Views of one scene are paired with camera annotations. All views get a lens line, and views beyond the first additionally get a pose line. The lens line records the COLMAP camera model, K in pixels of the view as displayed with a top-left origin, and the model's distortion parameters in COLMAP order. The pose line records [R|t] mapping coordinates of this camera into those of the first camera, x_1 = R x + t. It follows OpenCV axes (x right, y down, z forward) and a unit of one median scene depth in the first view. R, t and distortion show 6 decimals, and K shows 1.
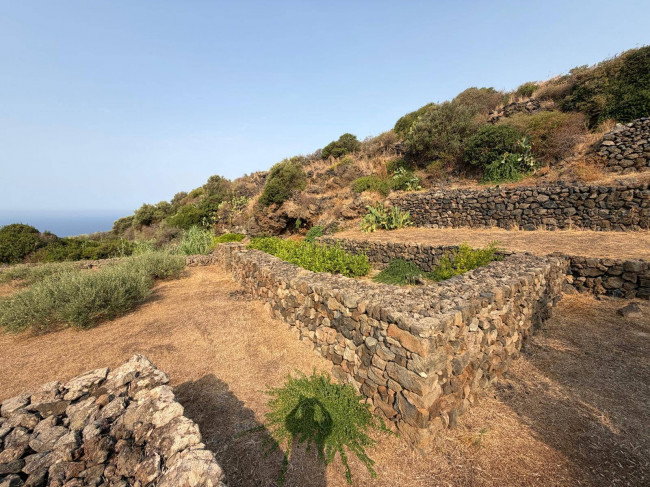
lens RADIAL K [[259.9, 0, 323.6], [0, 259.9, 243.5], [0, 0, 1]] dist [0.004072, -0.001305]
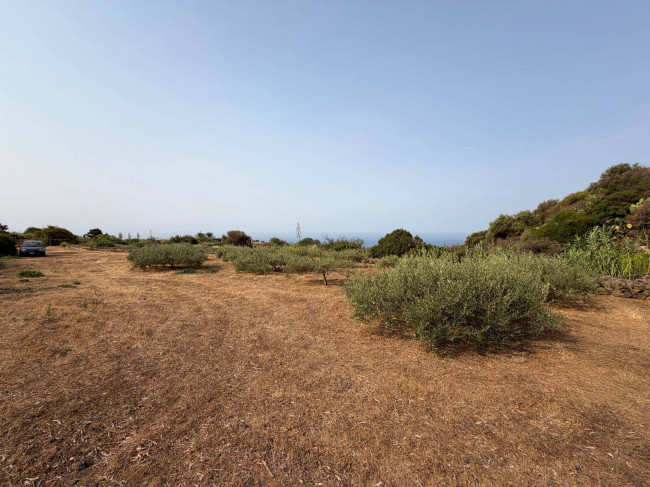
lens RADIAL K [[259.9, 0, 323.6], [0, 259.9, 244.0], [0, 0, 1]] dist [0.004072, -0.001305]
pose [[0.392159, 0.042531, -0.918914, -0.149307], [-0.125227, 0.992100, -0.007524, 0.039127], [0.911334, 0.118023, 0.394387, 0.155428]]
